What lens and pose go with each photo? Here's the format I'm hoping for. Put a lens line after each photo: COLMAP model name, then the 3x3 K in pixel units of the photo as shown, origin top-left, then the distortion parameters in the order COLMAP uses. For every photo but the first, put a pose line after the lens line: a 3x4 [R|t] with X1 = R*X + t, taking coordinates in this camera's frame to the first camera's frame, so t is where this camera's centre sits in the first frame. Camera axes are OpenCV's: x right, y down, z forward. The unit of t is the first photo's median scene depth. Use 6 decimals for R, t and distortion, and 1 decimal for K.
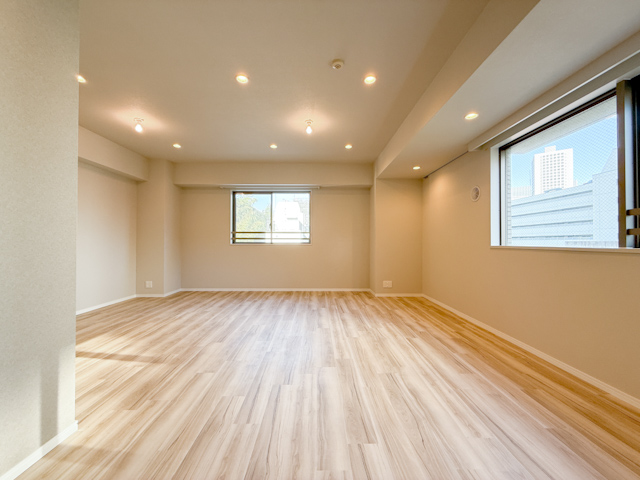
lens RADIAL K [[255.9, 0, 318.6], [0, 255.9, 239.6], [0, 0, 1]] dist [0.001084, -0.000127]
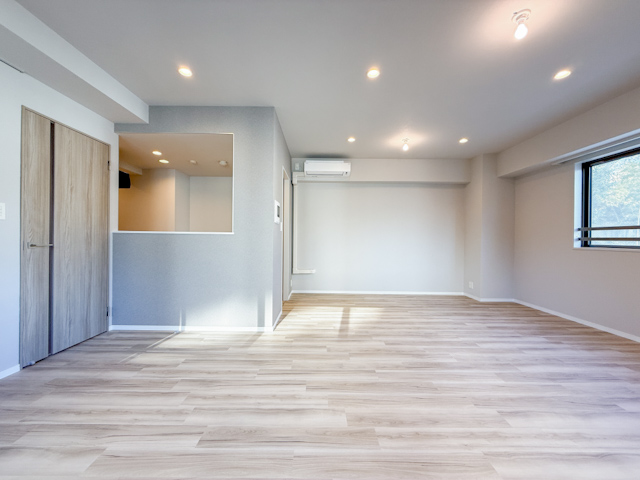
lens RADIAL K [[255.9, 0, 318.6], [0, 255.9, 239.6], [0, 0, 1]] dist [0.001084, -0.000127]
pose [[-0.011448, 0.000792, -0.999934, 0.671469], [0.000438, 1.000000, 0.000788, -0.007419], [0.999934, -0.000429, -0.011449, 0.819749]]
